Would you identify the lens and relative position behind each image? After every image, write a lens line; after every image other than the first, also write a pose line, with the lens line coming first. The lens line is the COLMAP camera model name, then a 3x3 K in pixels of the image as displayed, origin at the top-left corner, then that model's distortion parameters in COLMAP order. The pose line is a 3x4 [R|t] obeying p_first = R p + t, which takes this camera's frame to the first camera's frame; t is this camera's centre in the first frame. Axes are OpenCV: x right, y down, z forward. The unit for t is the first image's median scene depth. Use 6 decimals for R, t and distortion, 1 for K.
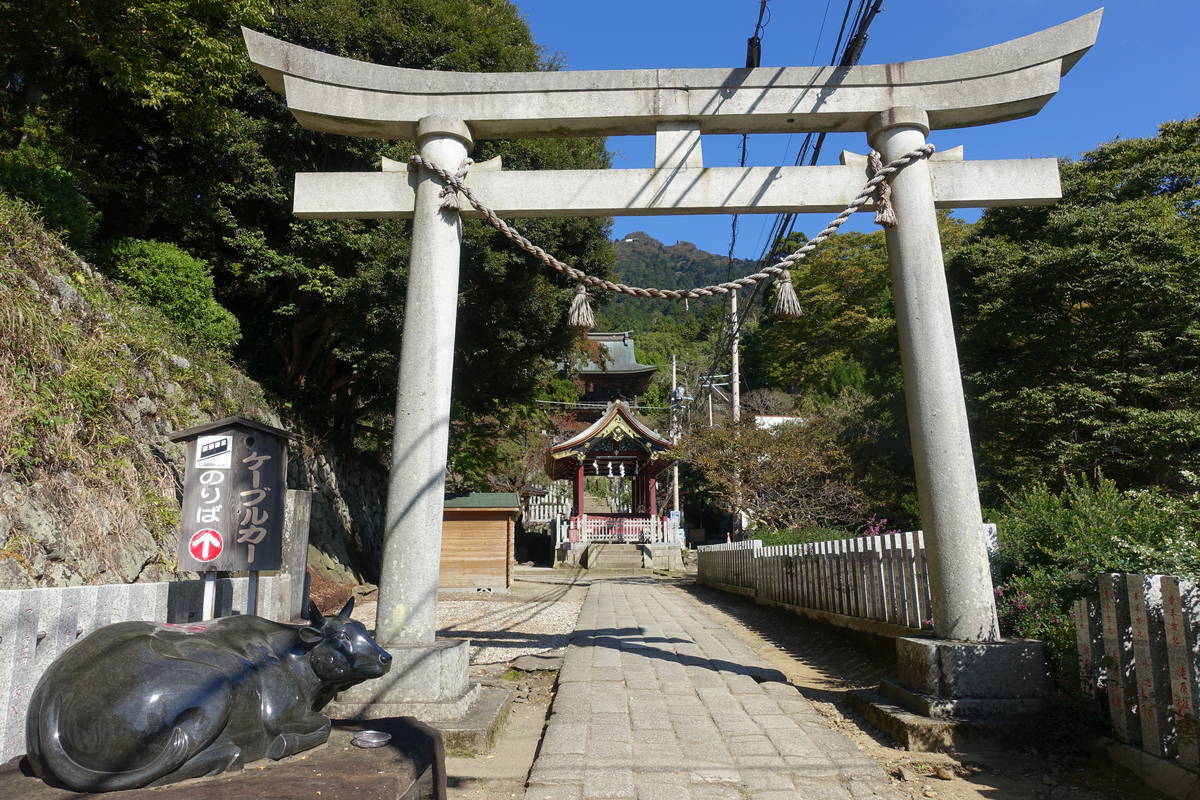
lens RADIAL K [[817.4, 0, 601.7], [0, 817.4, 403.2], [0, 0, 1]] dist [-0.002528, -0.007503]
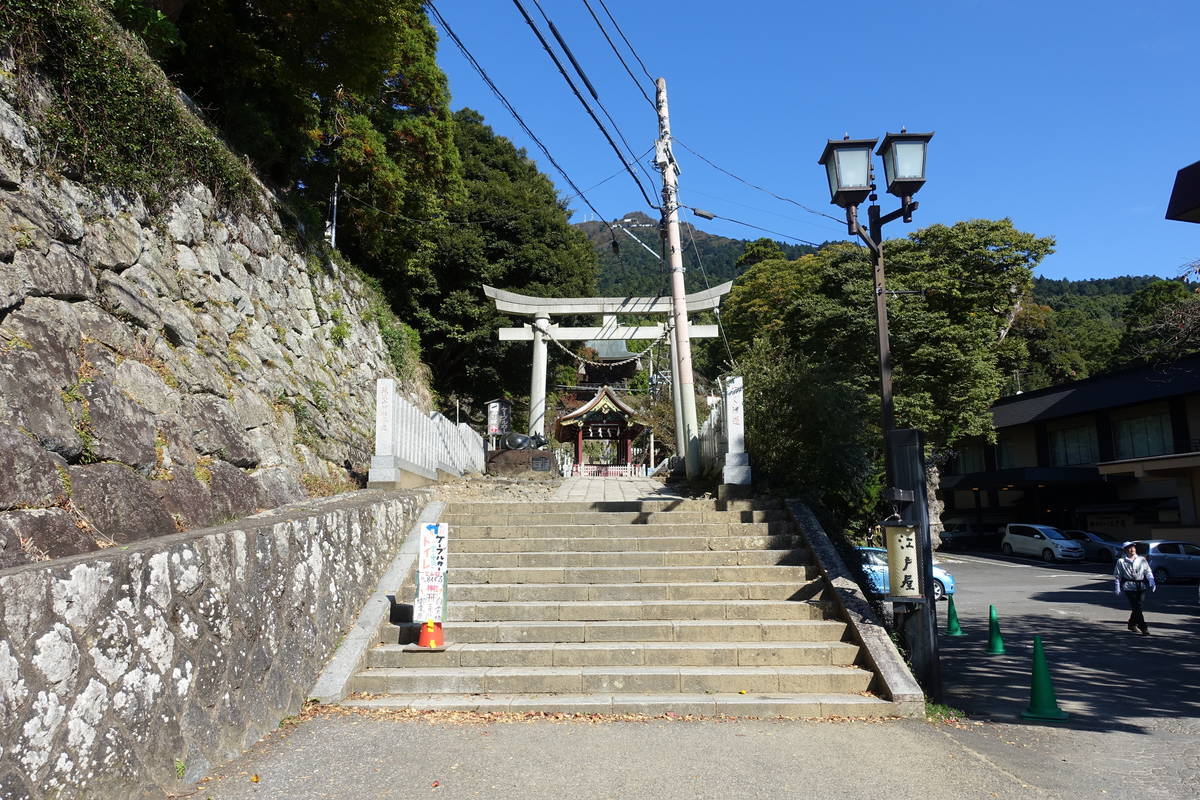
lens RADIAL K [[817.4, 0, 599.1], [0, 817.4, 398.8], [0, 0, 1]] dist [-0.002528, -0.007503]
pose [[0.999996, 0.002654, -0.001316, 0.024183], [-0.002626, 0.999785, 0.020548, -0.024162], [0.001370, -0.020545, 0.999788, -1.101444]]
